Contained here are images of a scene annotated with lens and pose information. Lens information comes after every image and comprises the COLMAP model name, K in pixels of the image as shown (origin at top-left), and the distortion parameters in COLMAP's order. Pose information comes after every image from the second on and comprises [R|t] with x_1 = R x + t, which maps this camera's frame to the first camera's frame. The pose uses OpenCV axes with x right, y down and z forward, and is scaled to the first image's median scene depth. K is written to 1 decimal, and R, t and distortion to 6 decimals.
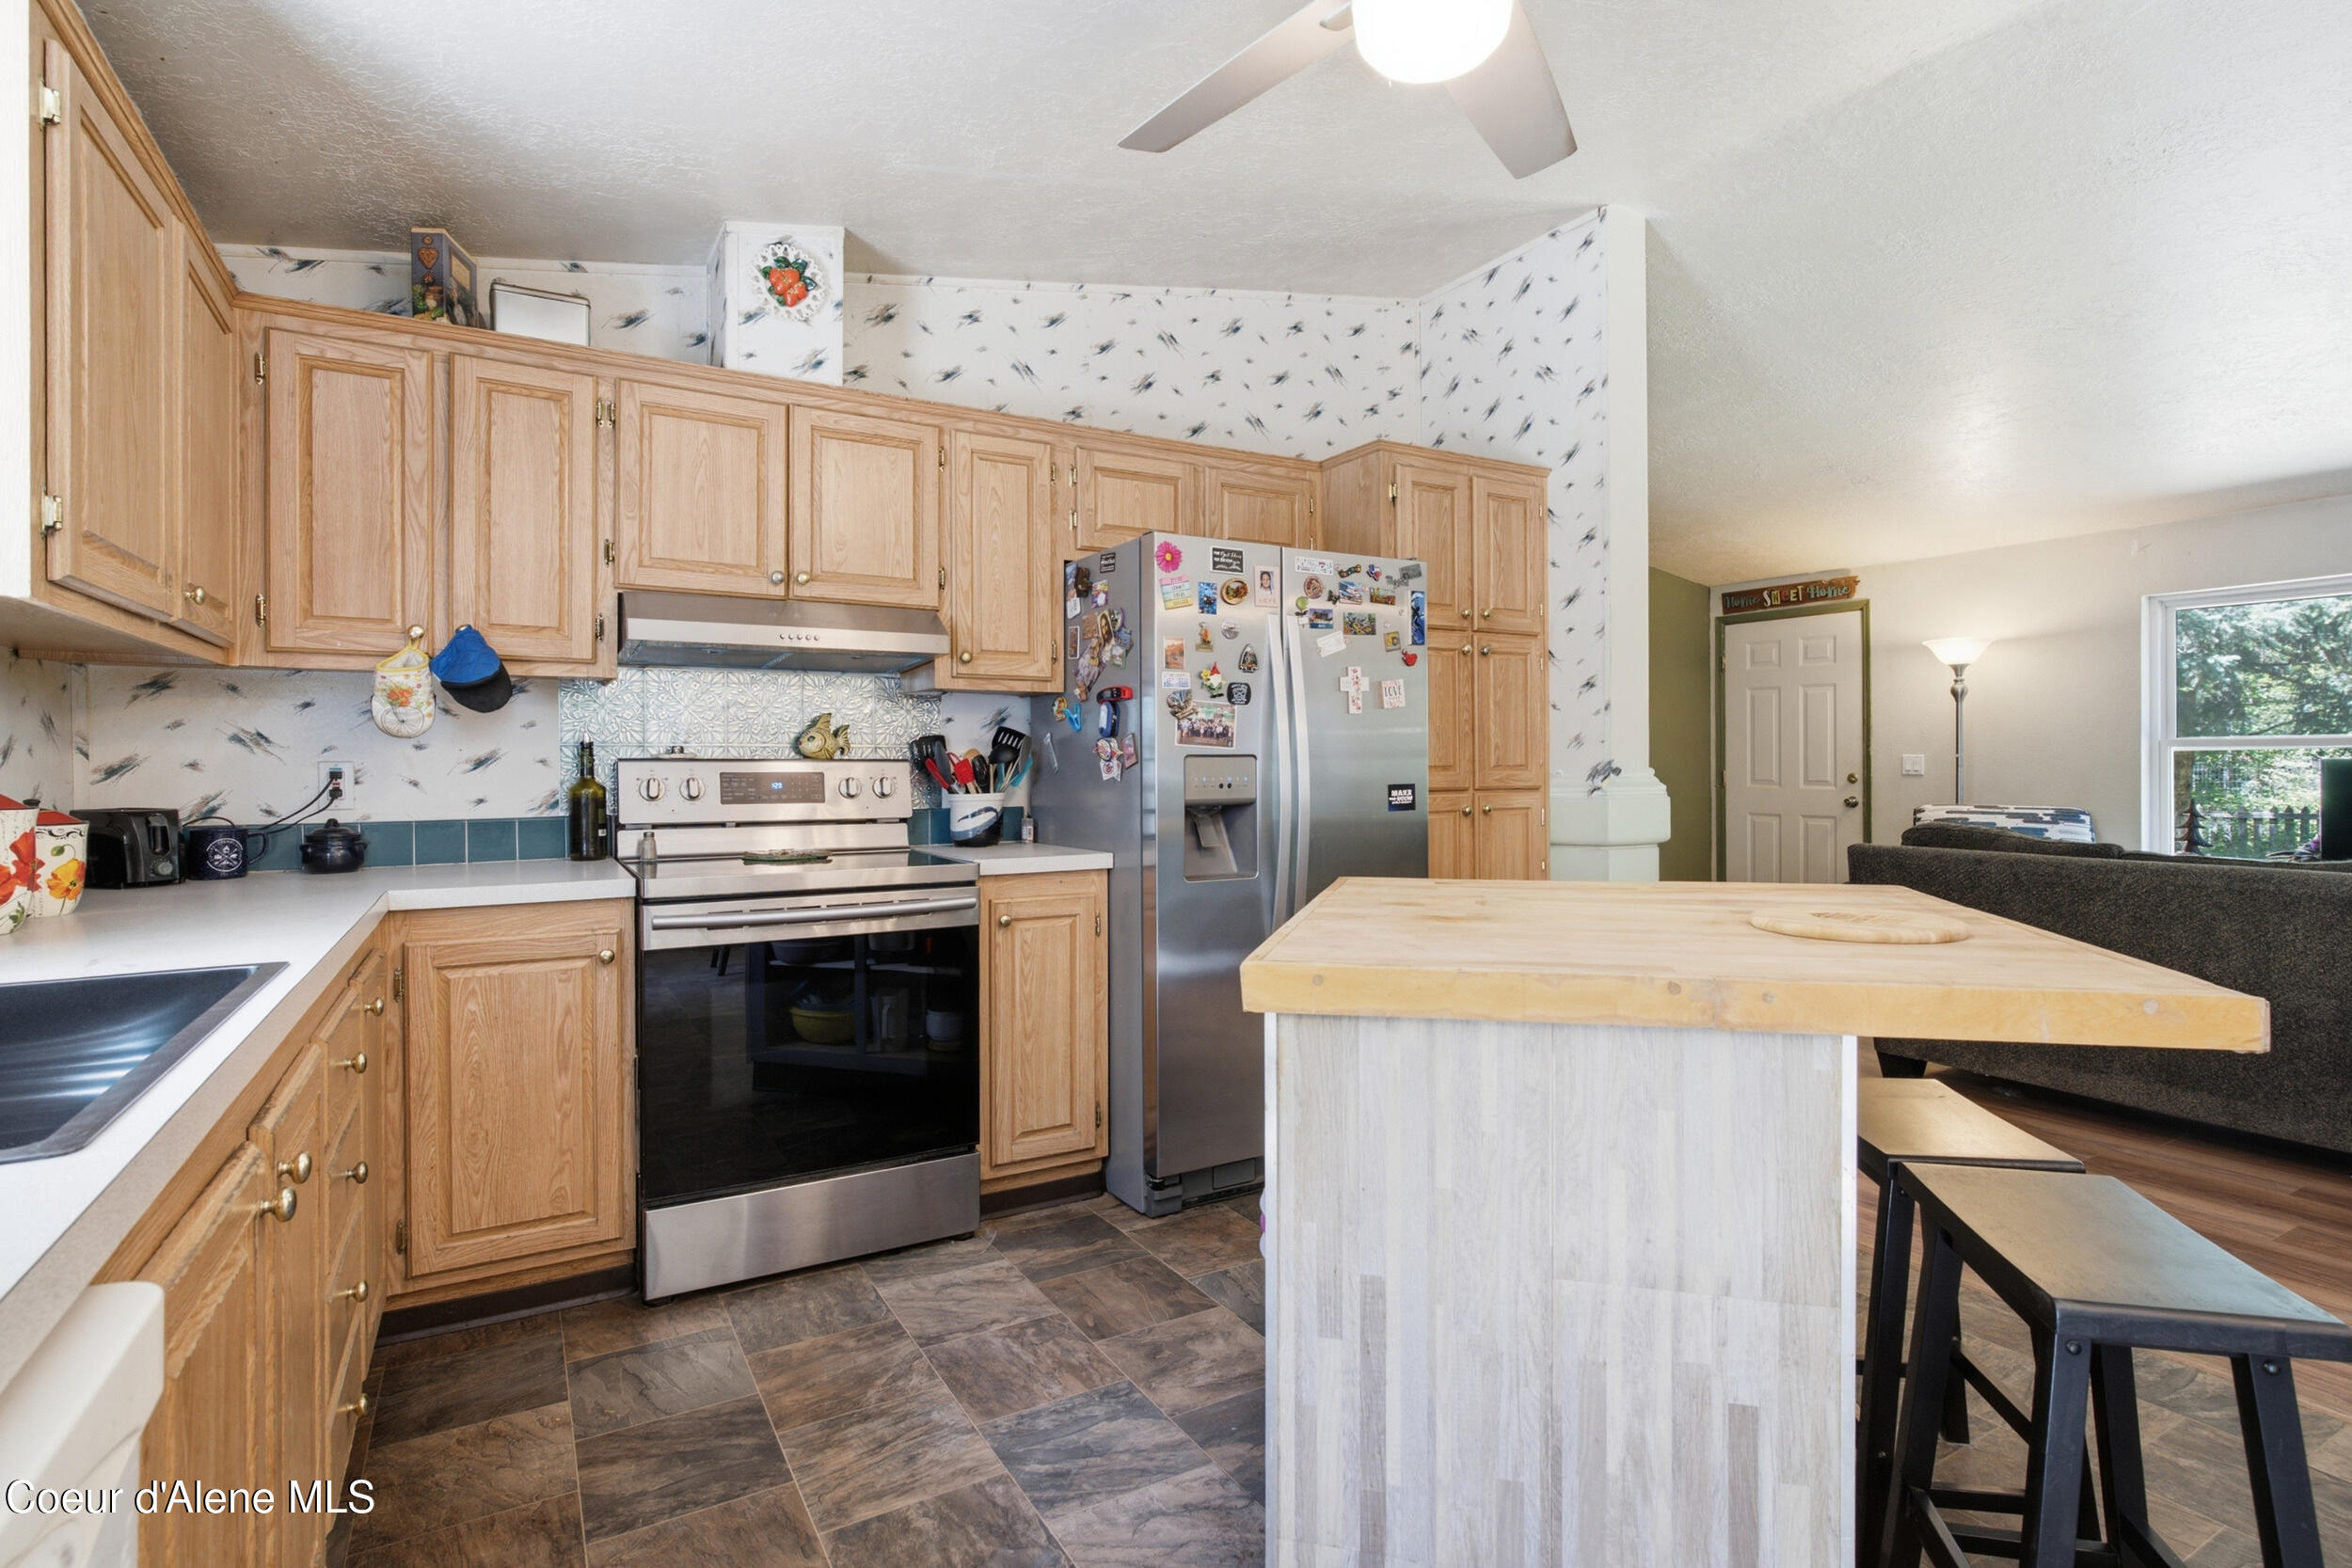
lens RADIAL K [[1157.7, 0, 1171.8], [0, 1157.7, 767.1], [0, 0, 1]] dist [-0.005027, -0.000451]
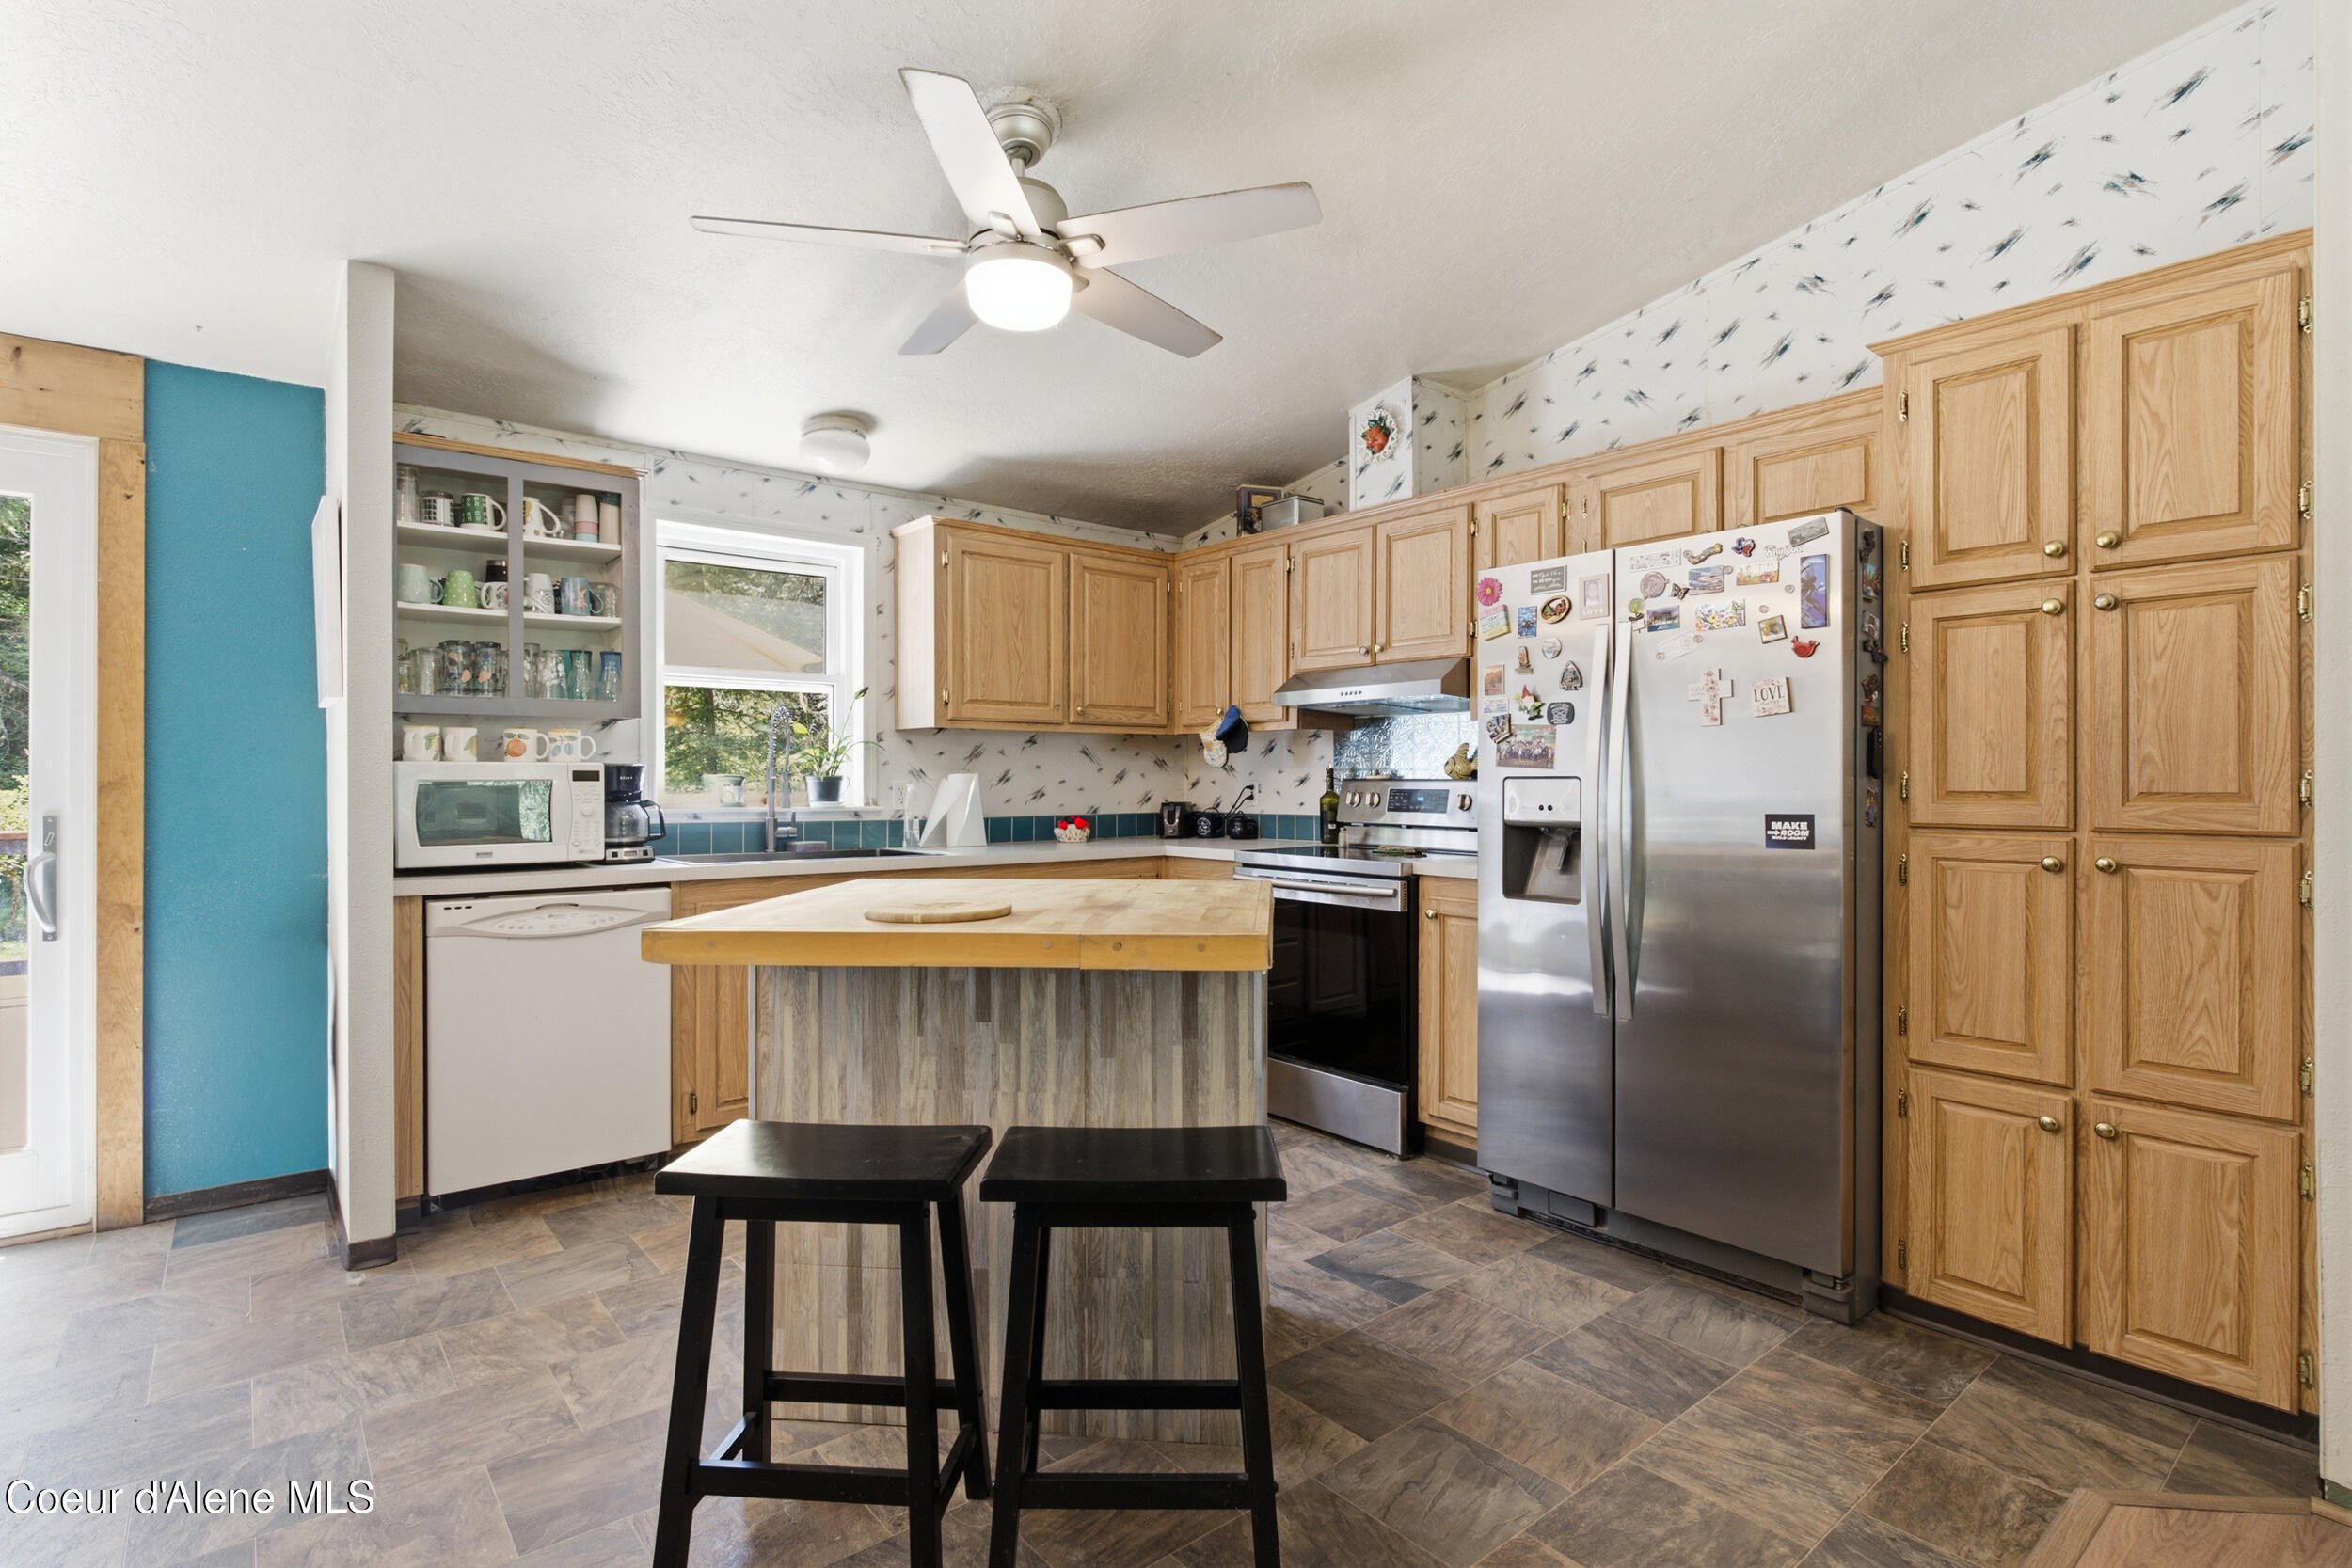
lens RADIAL K [[1139.8, 0, 1176.0], [0, 1139.8, 784.0], [0, 0, 1]] dist [-0.004802, -0.000122]
pose [[0.168347, 0.006706, -0.985705, 0.993614], [-0.005474, 0.999968, 0.005869, -0.008382], [0.985713, 0.004407, 0.168378, 0.542700]]
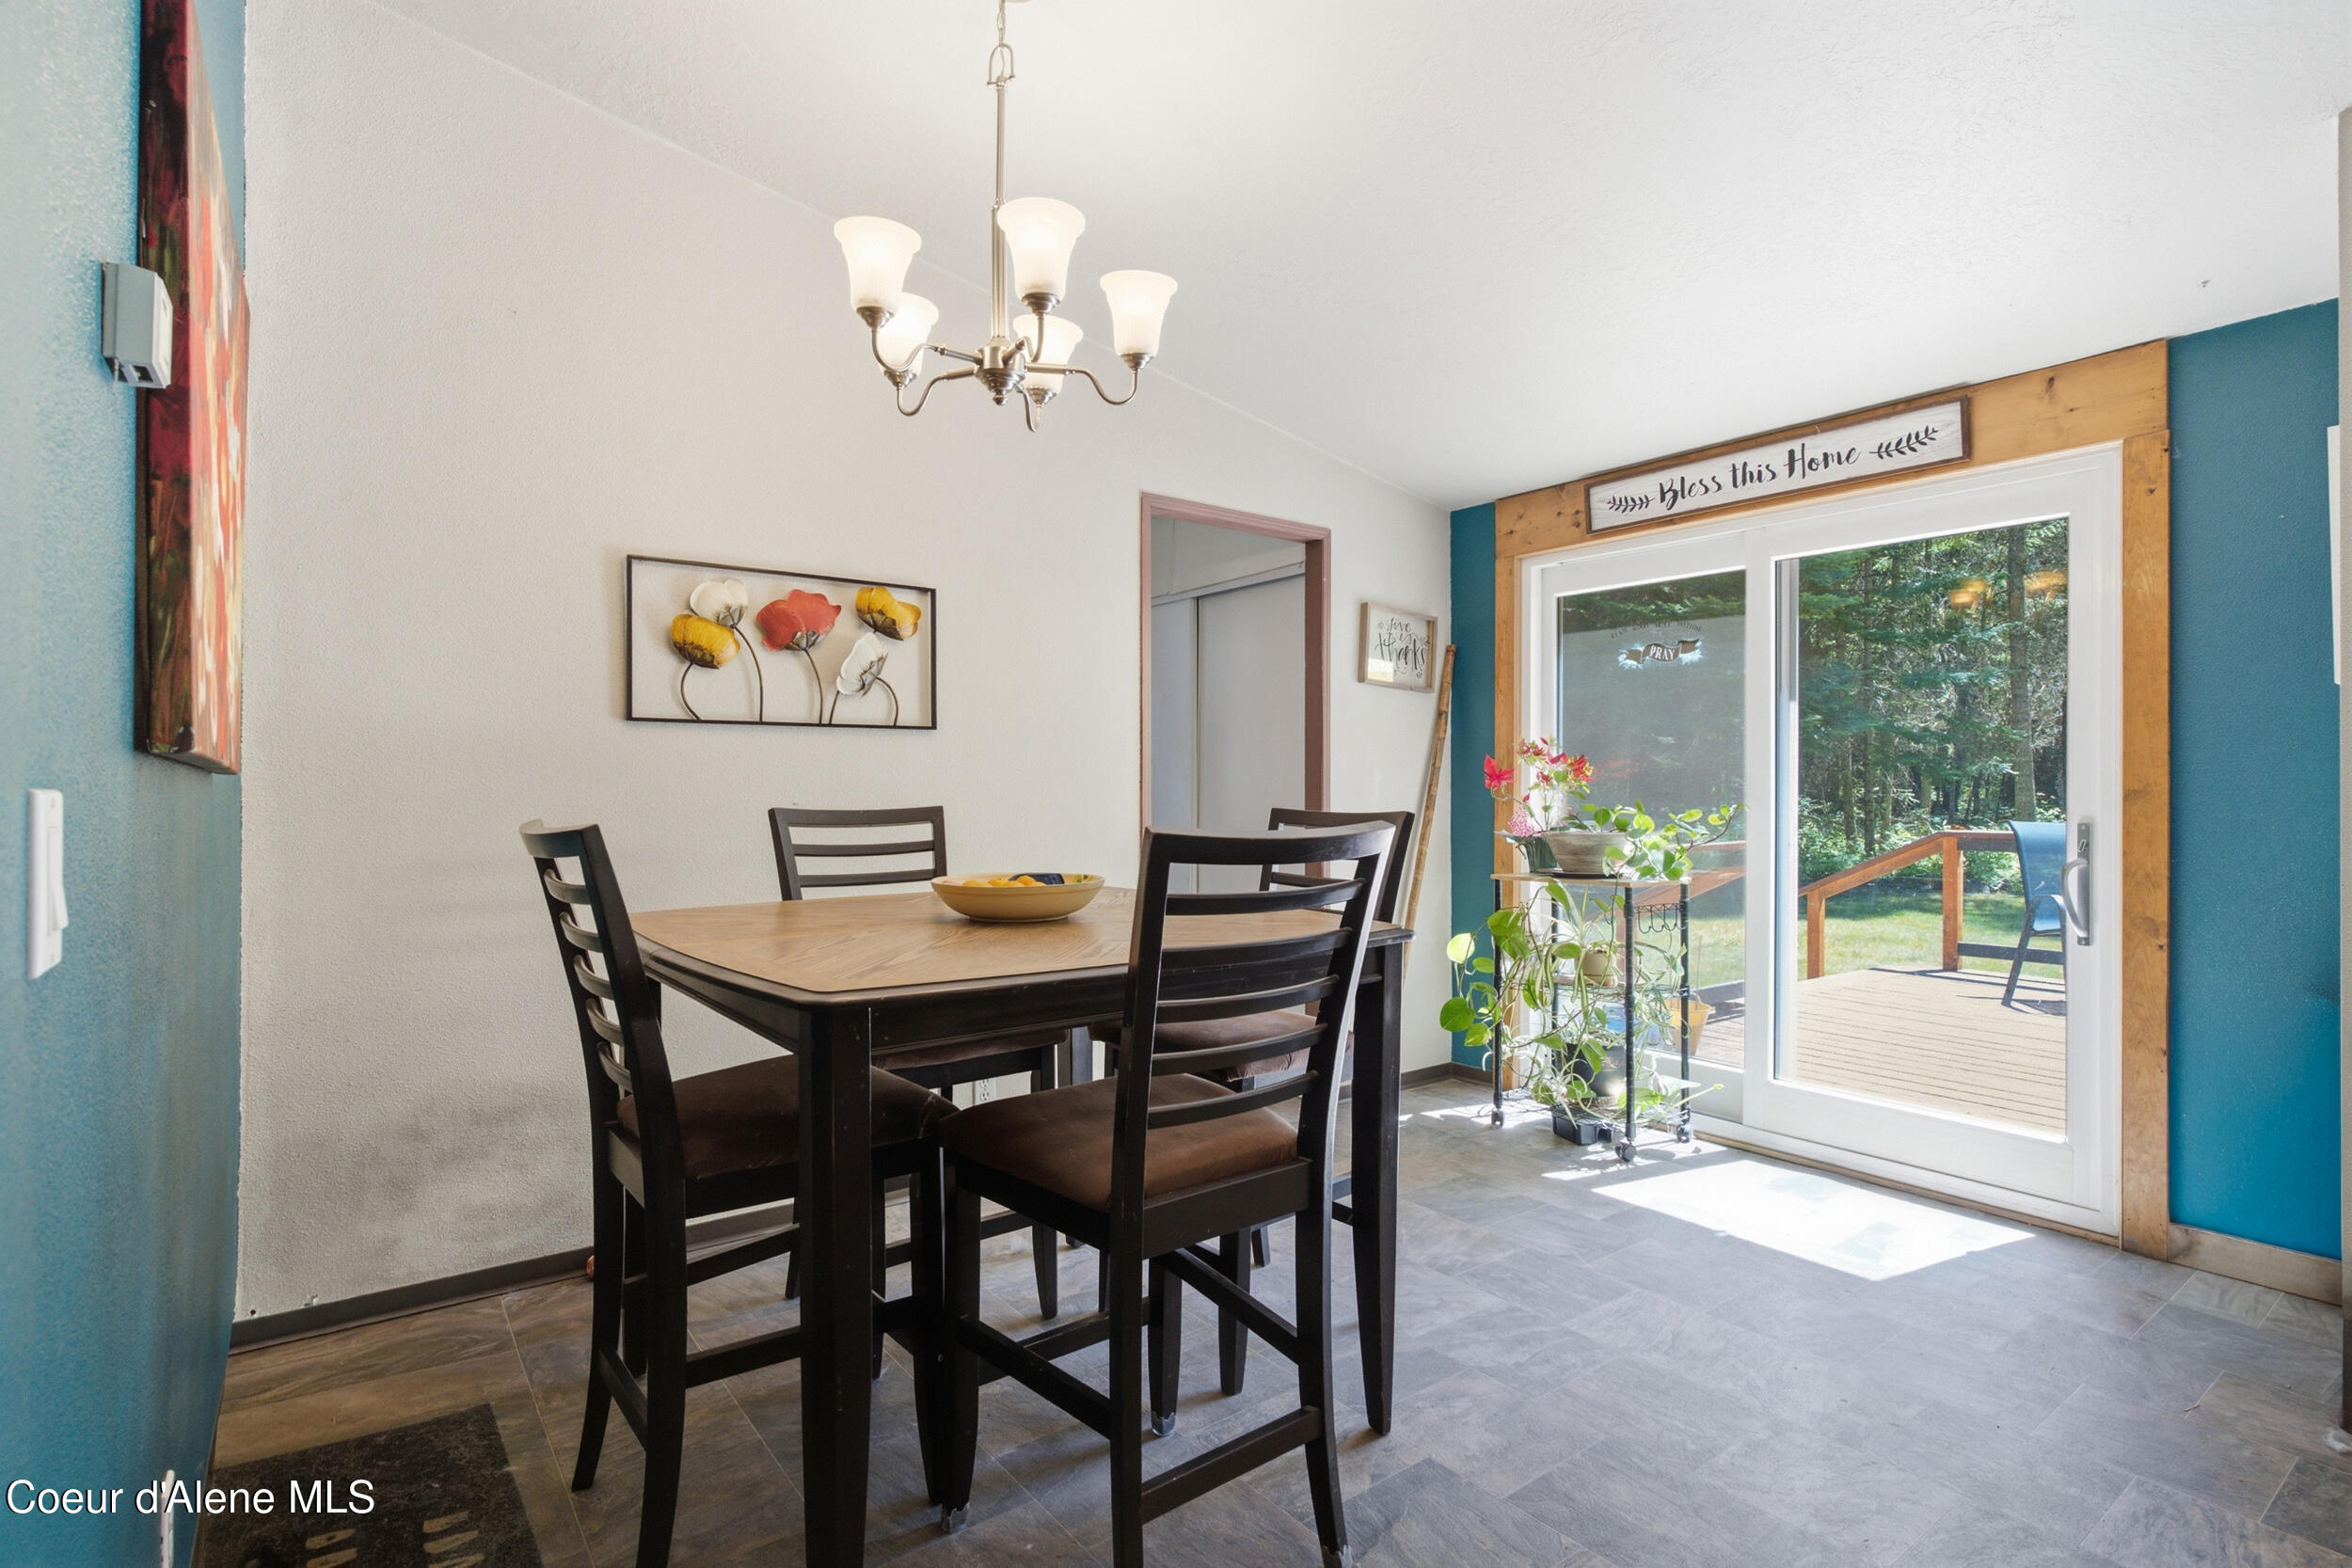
lens RADIAL K [[1139.8, 0, 1176.0], [0, 1139.8, 784.0], [0, 0, 1]] dist [-0.004802, -0.000122]
pose [[-0.991922, 0.003710, -0.126798, 0.778467], [0.003378, 0.999990, 0.002829, -0.010065], [0.126807, 0.002378, -0.991925, 0.646320]]
